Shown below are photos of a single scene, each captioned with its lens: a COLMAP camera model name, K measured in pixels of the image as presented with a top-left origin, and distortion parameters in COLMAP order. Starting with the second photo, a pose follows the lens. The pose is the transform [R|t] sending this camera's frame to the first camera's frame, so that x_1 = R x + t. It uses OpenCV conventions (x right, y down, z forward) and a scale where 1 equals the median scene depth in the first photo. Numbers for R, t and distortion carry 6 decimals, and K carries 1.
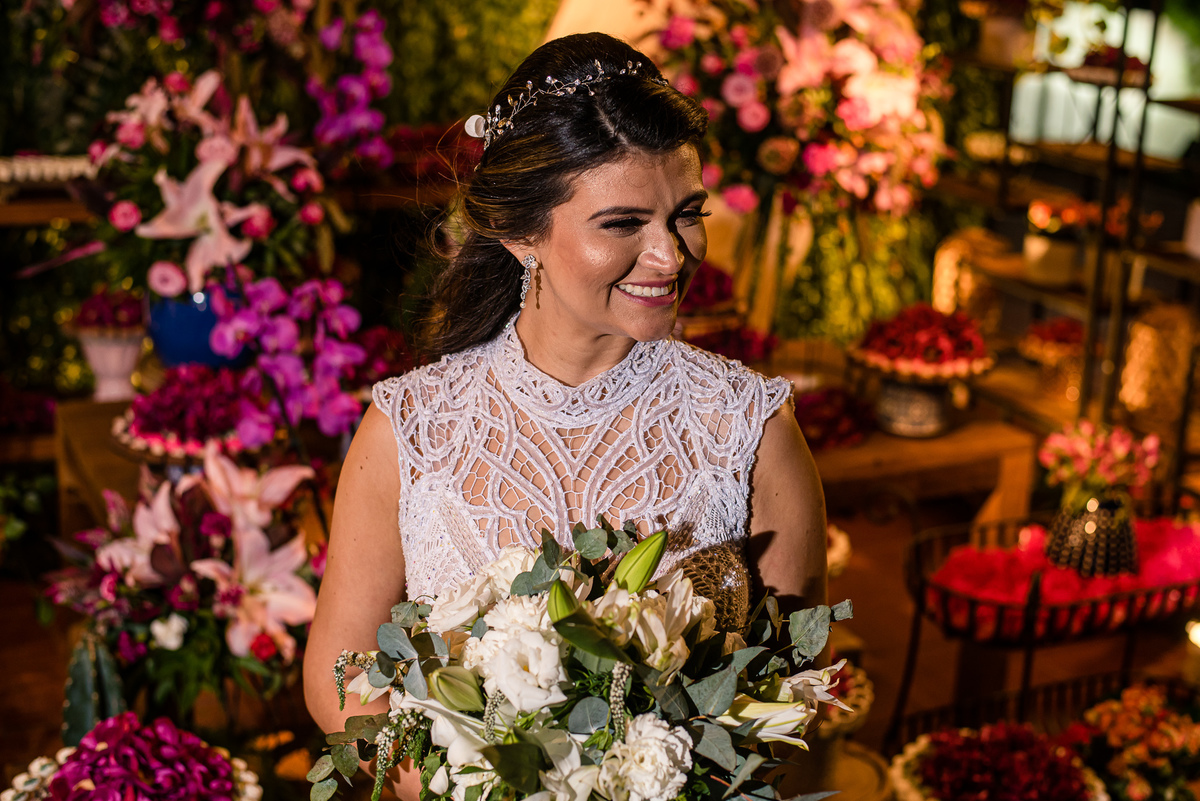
lens RADIAL K [[1761.8, 0, 600.0], [0, 1761.8, 400.5], [0, 0, 1]] dist [-0.275126, 1.128793]
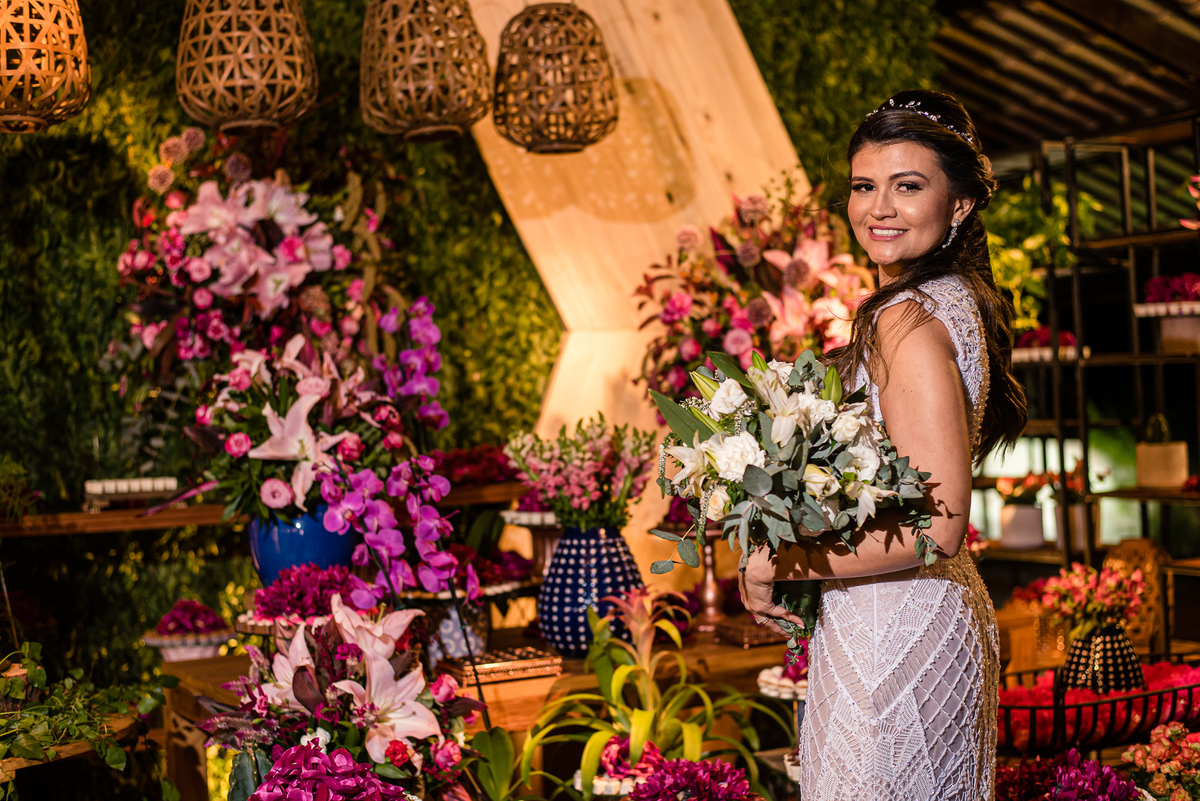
lens RADIAL K [[1761.8, 0, 600.0], [0, 1761.8, 400.5], [0, 0, 1]] dist [-0.275126, 1.128793]
pose [[0.994746, -0.094209, 0.040068, -0.075224], [0.101847, 0.950380, -0.293949, 0.235961], [-0.010387, 0.296485, 0.954981, -0.133844]]
